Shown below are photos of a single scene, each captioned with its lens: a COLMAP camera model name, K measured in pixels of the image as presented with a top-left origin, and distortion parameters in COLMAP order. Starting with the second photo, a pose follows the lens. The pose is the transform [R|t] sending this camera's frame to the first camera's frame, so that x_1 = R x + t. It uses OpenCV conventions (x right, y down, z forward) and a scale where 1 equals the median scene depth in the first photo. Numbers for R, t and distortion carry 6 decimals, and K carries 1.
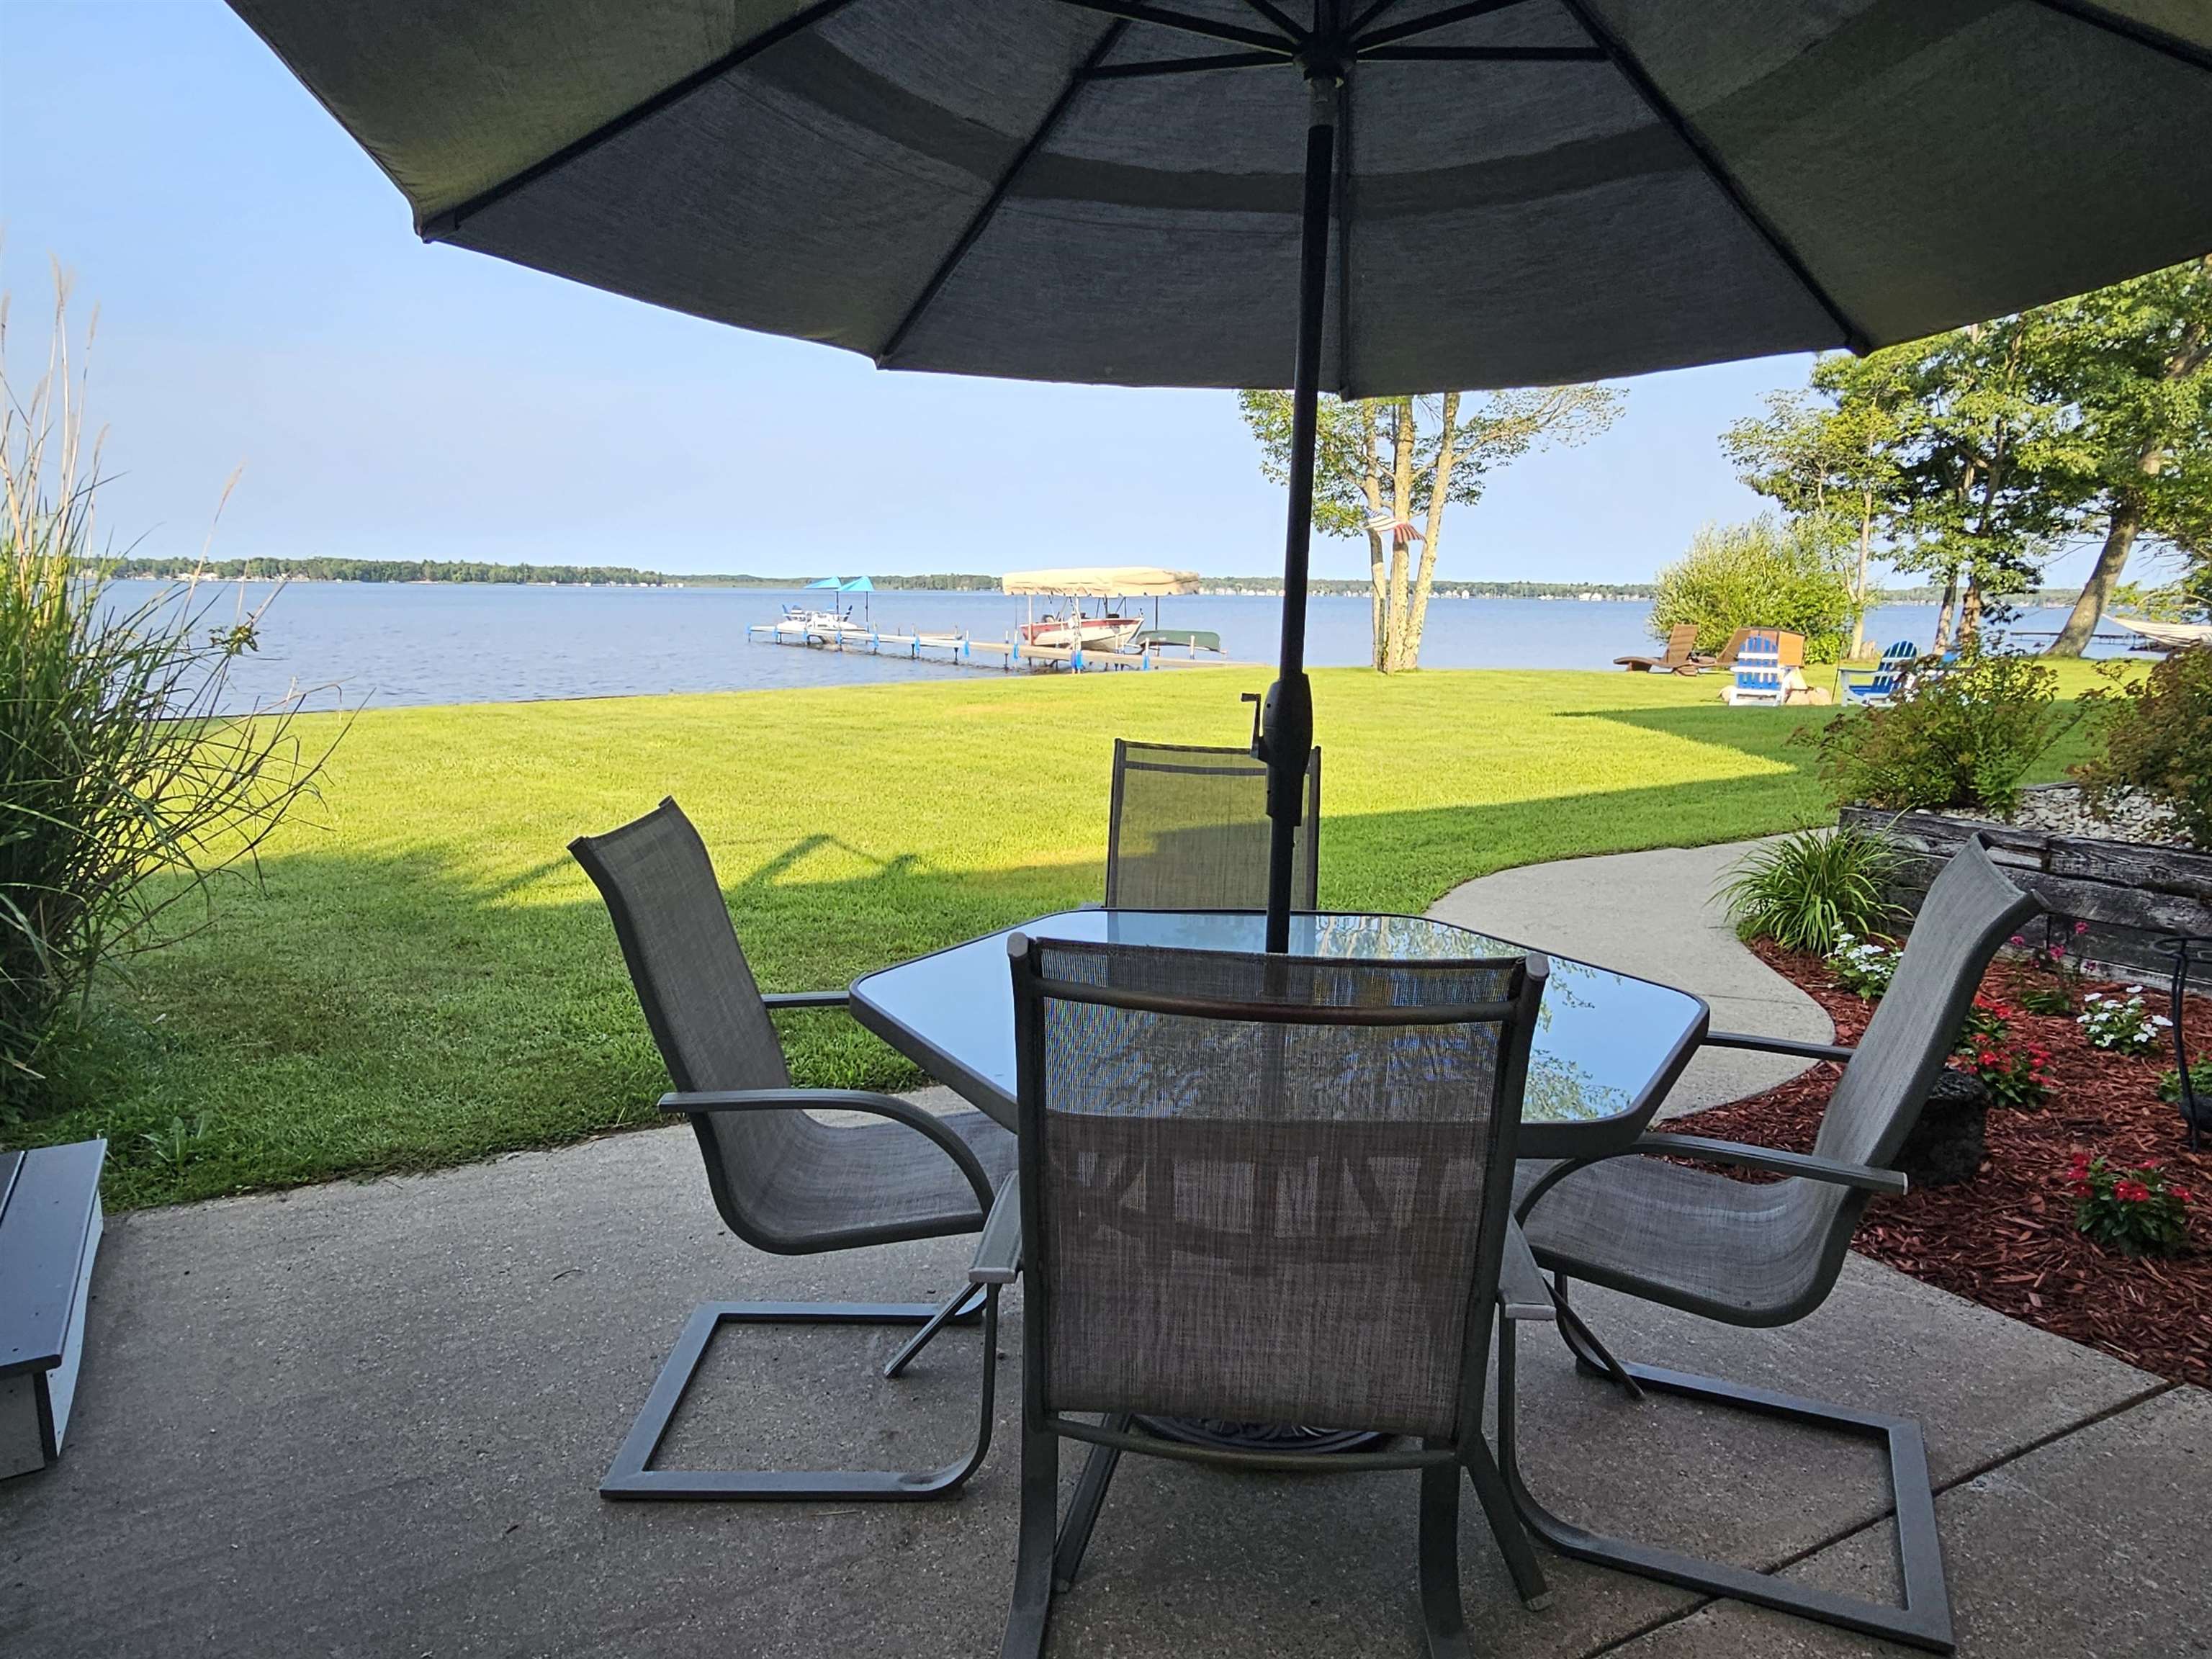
lens RADIAL K [[1491.7, 0, 1070.2], [0, 1491.7, 848.4], [0, 0, 1]] dist [0.017805, -0.000571]
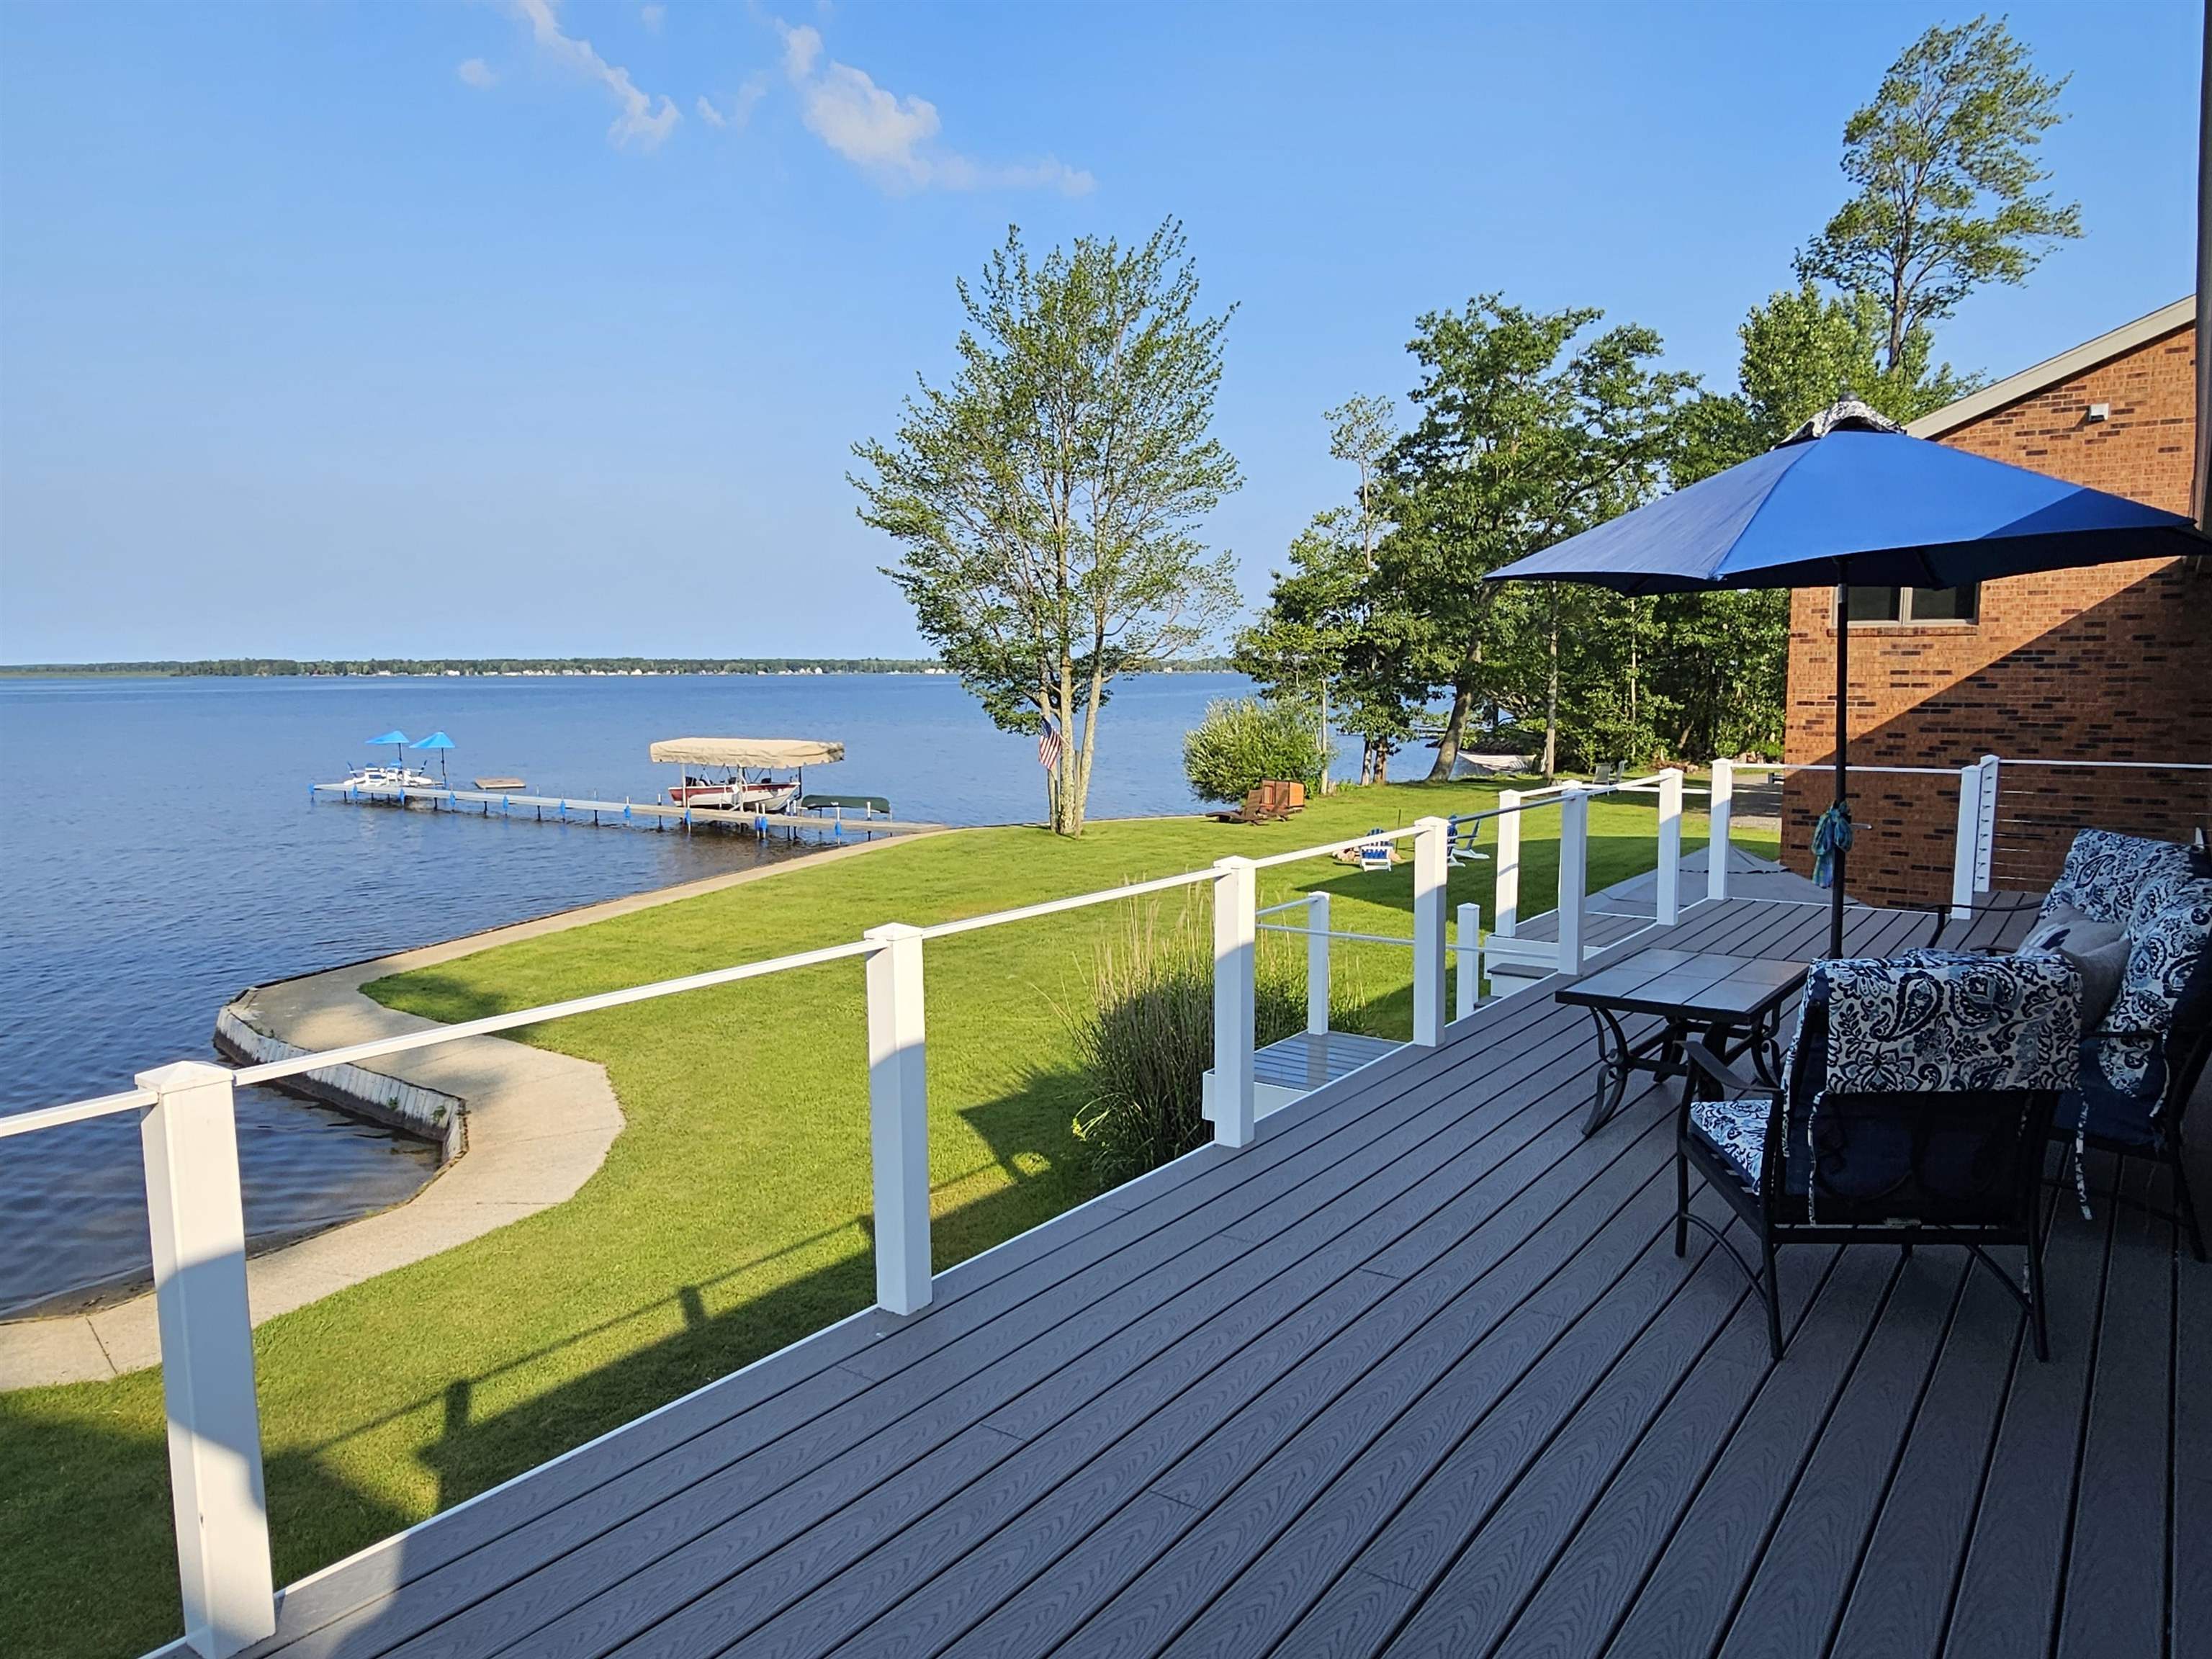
lens RADIAL K [[1491.7, 0, 1101.3], [0, 1491.7, 832.5], [0, 0, 1]] dist [0.017805, -0.000571]
pose [[0.904866, -0.060156, 0.421424, -0.227606], [0.086370, 0.995319, -0.043374, -0.043620], [-0.416842, 0.075646, 0.905826, -0.153354]]
